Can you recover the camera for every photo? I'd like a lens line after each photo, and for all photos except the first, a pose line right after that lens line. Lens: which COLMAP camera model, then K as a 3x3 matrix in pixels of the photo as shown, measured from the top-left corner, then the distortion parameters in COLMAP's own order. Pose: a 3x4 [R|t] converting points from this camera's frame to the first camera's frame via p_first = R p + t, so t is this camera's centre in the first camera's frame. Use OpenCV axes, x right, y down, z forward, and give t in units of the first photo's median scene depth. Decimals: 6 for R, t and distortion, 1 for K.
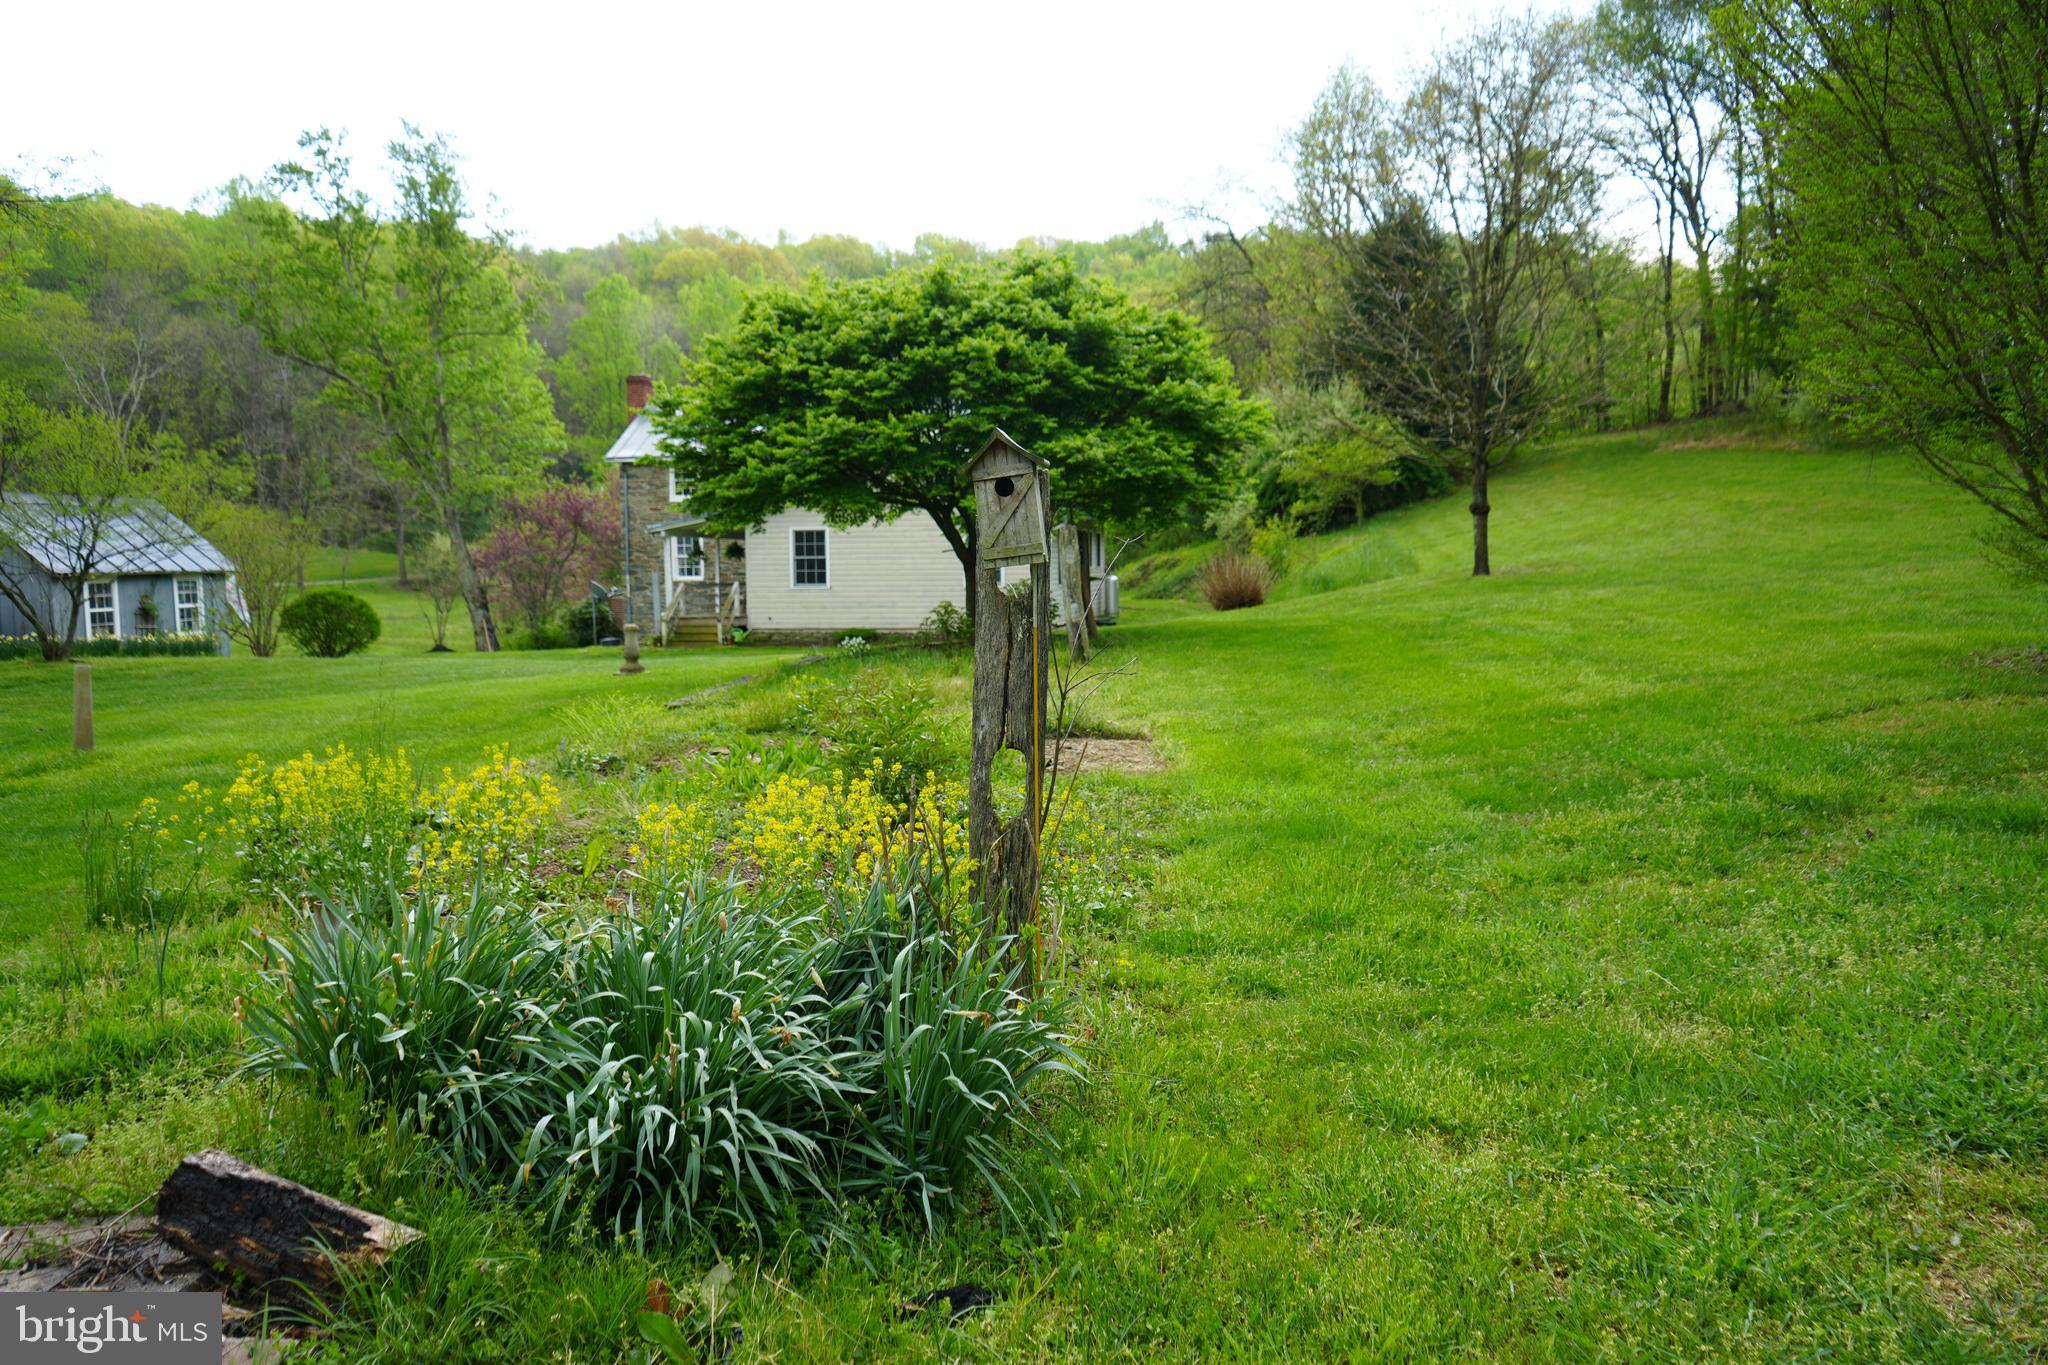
lens RADIAL K [[1638.4, 0, 1016.6], [0, 1638.4, 681.9], [0, 0, 1]] dist [-0.000652, 0.010883]
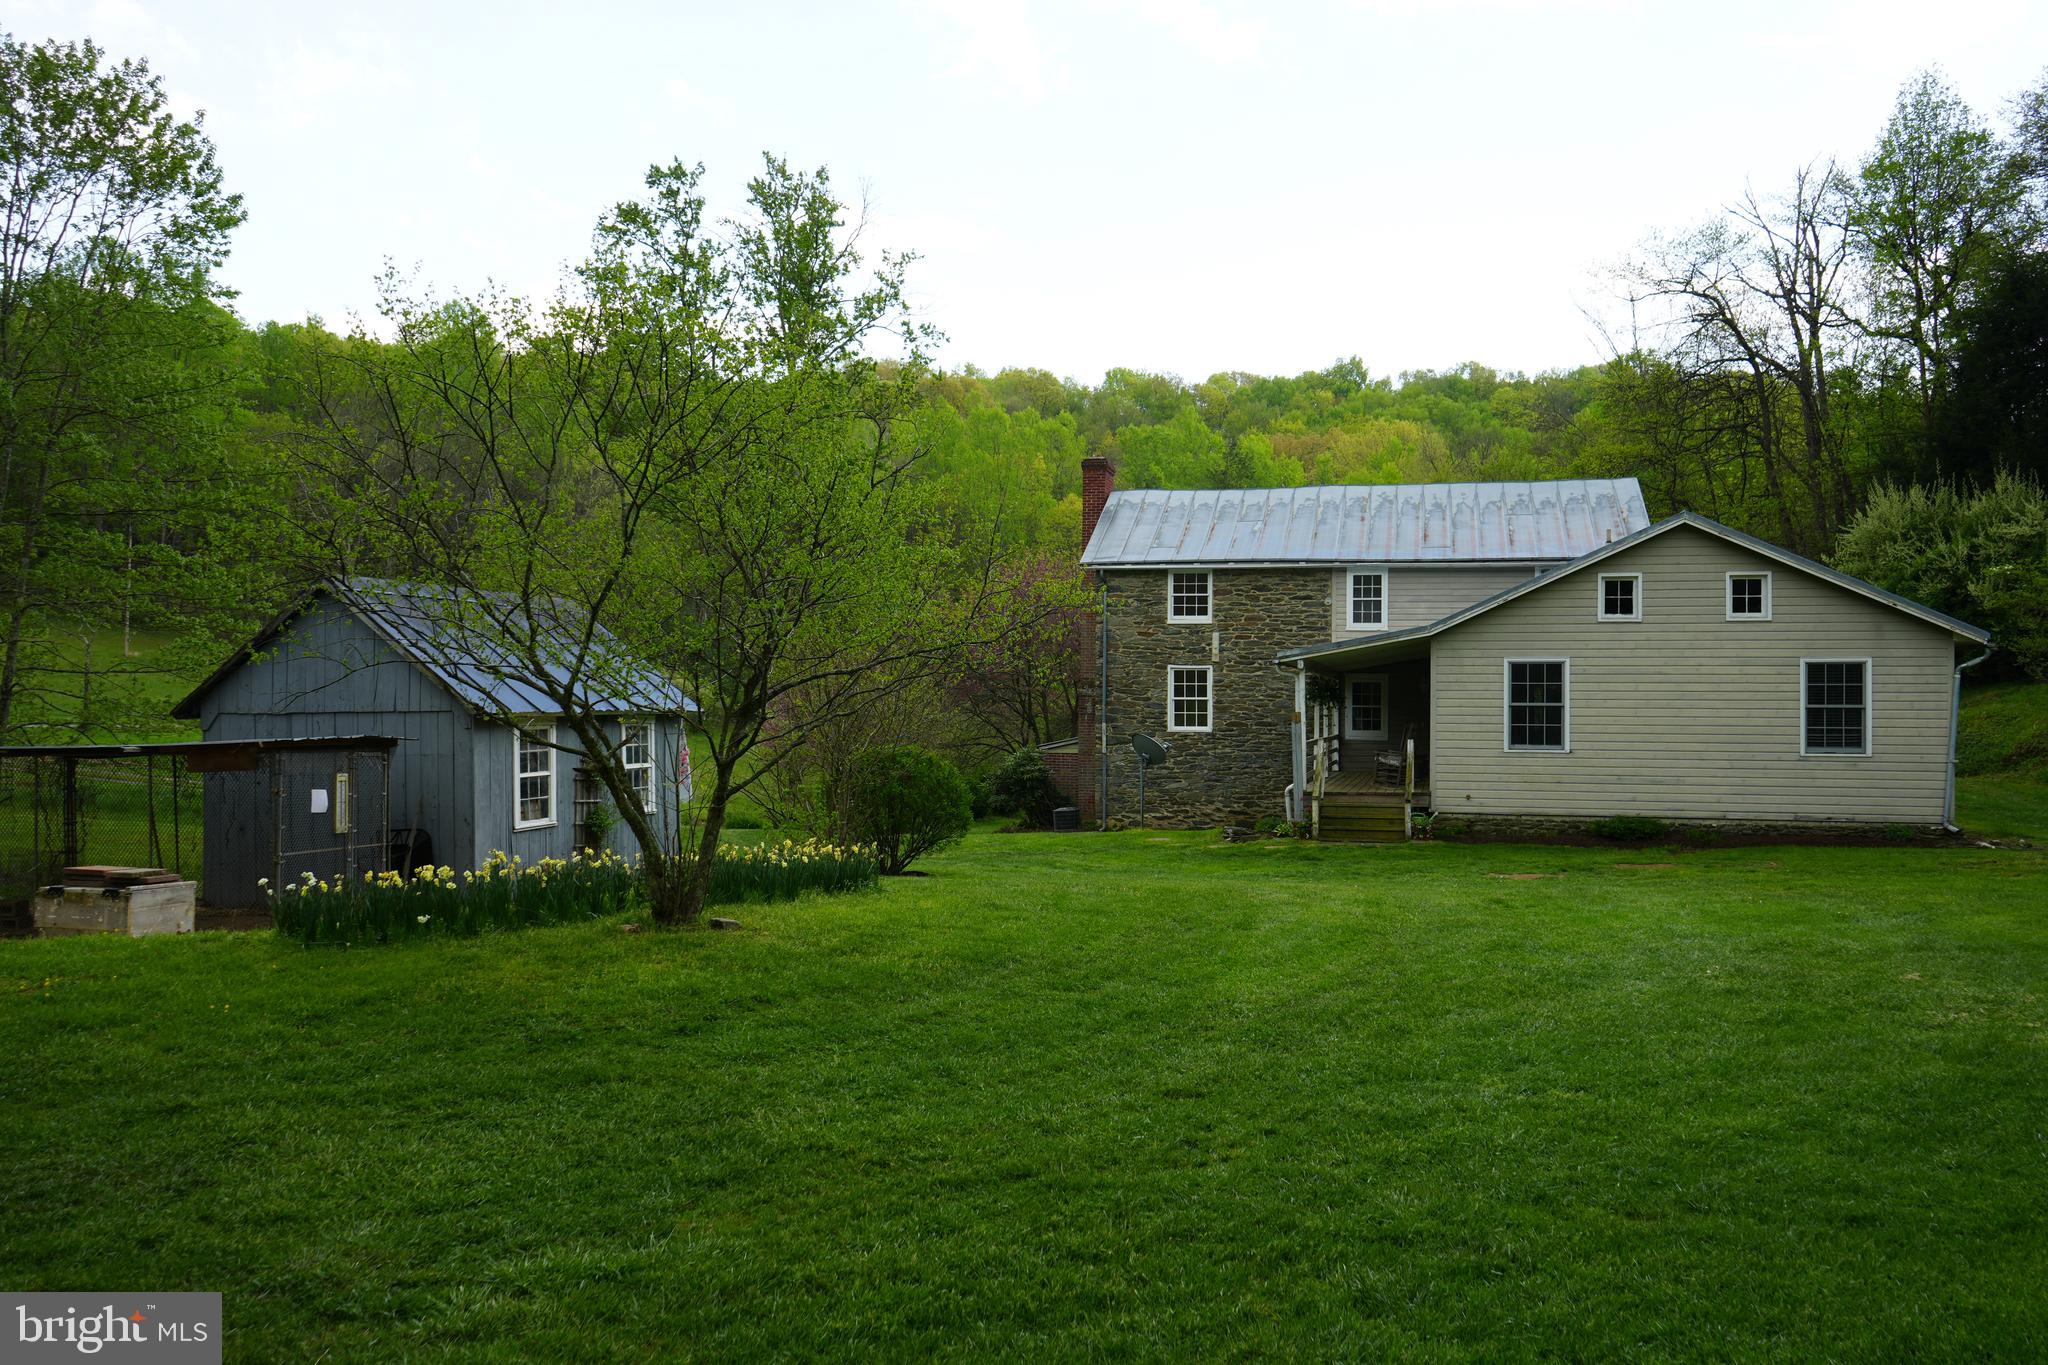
lens RADIAL K [[1638.4, 0, 1020.5], [0, 1638.4, 680.1], [0, 0, 1]] dist [-0.000652, 0.010883]
pose [[0.997038, 0.015947, -0.075244, -0.278061], [-0.022536, 0.995906, -0.087543, -0.024413], [0.073540, 0.088980, 0.993315, 0.341740]]
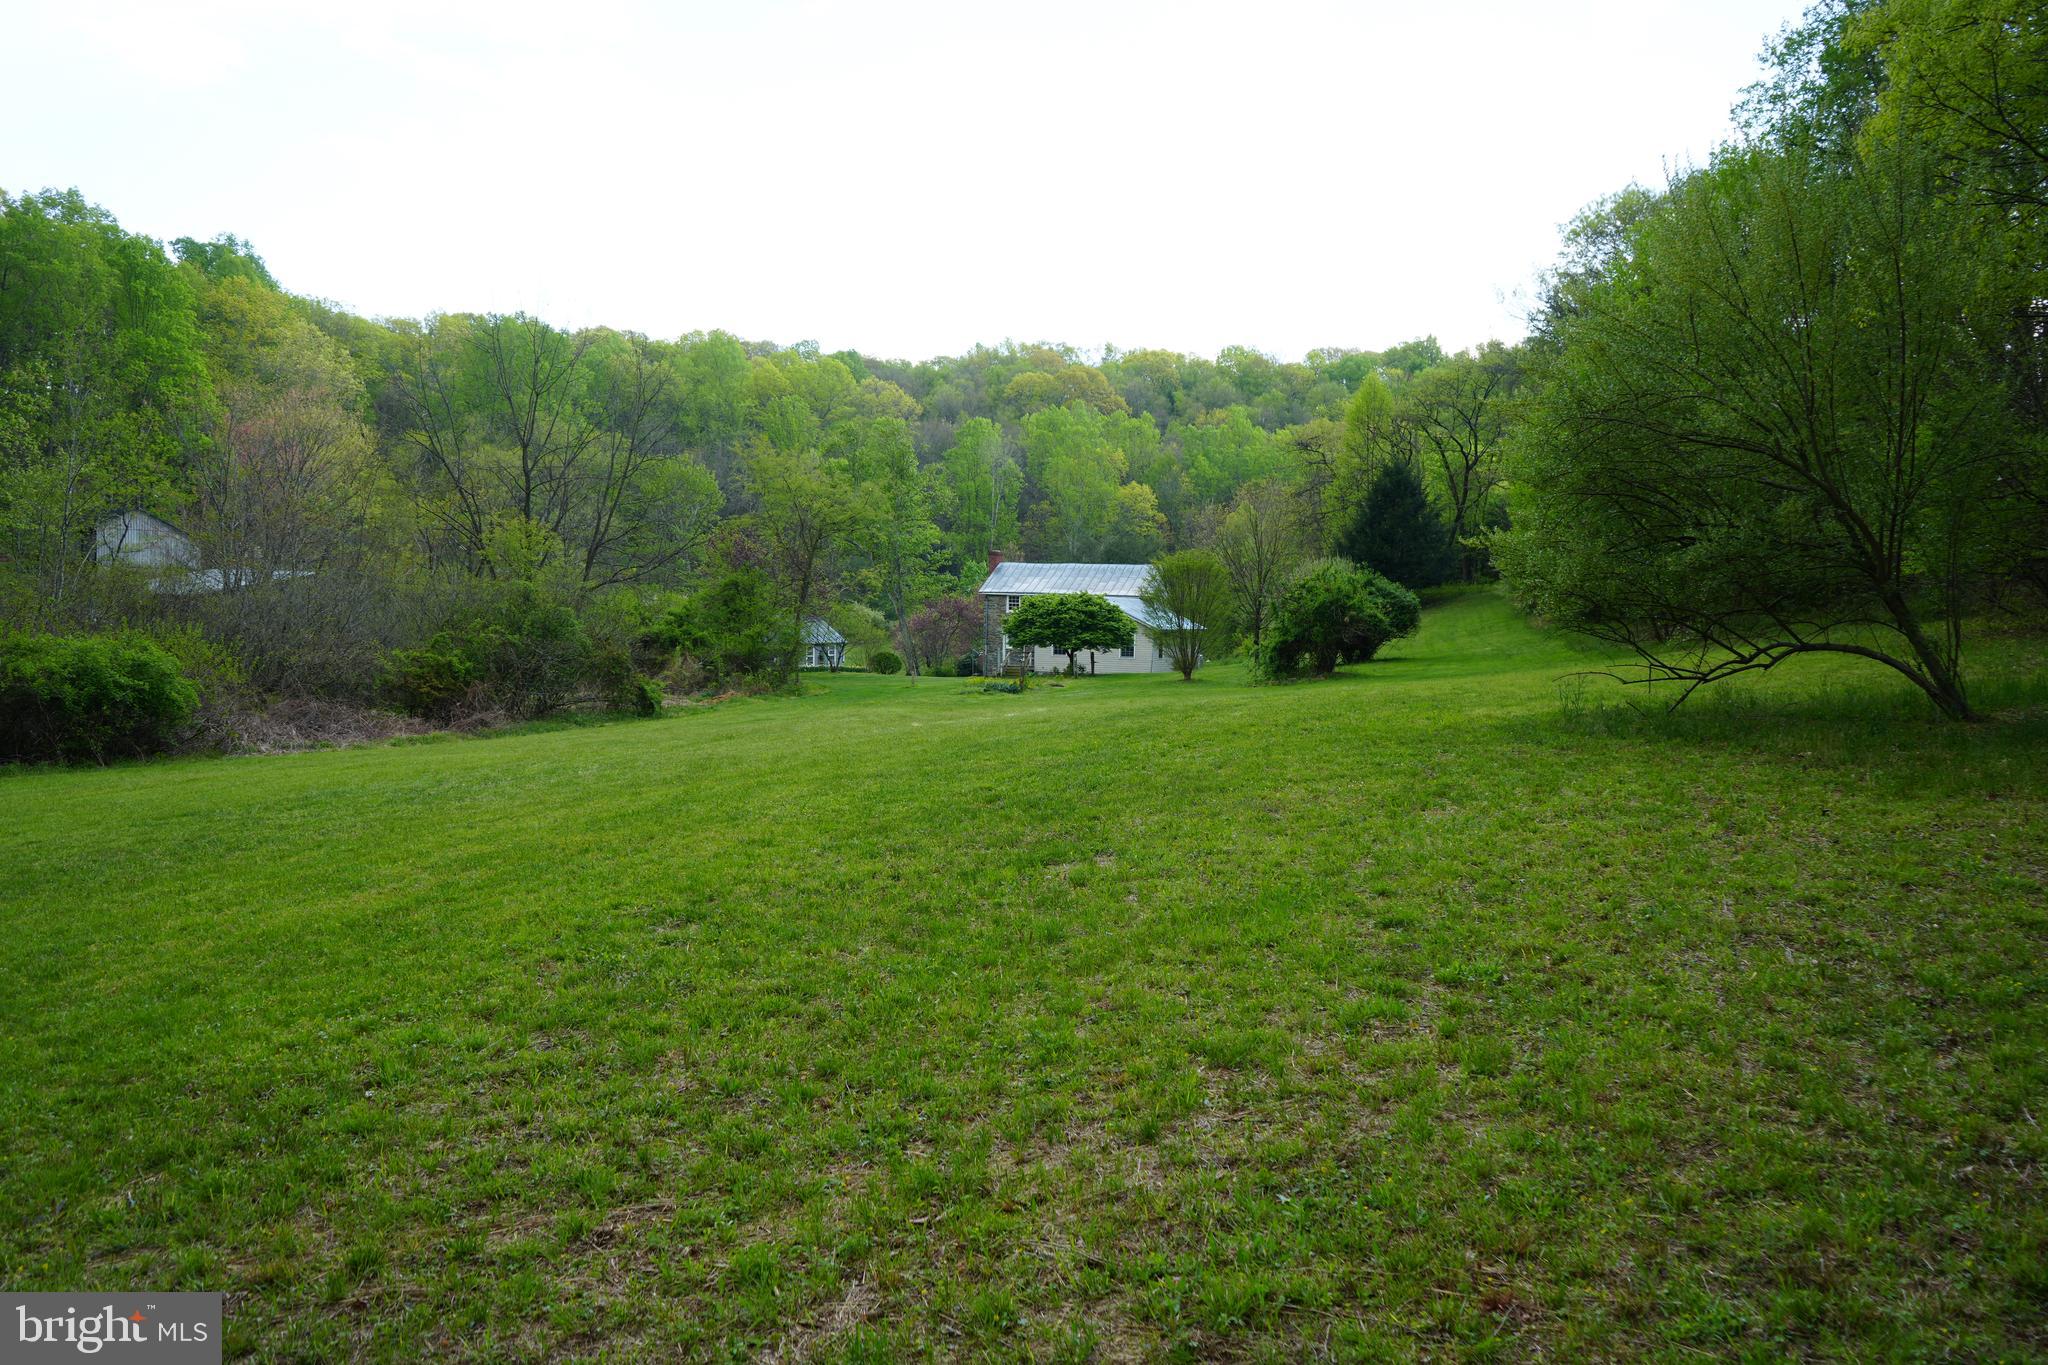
lens RADIAL K [[1638.4, 0, 1021.3], [0, 1638.4, 684.7], [0, 0, 1]] dist [-0.000652, 0.010883]
pose [[0.979874, 0.040373, -0.195490, 0.304717], [-0.046011, 0.998643, -0.024384, 0.049549], [0.194240, 0.032888, 0.980403, -1.444602]]
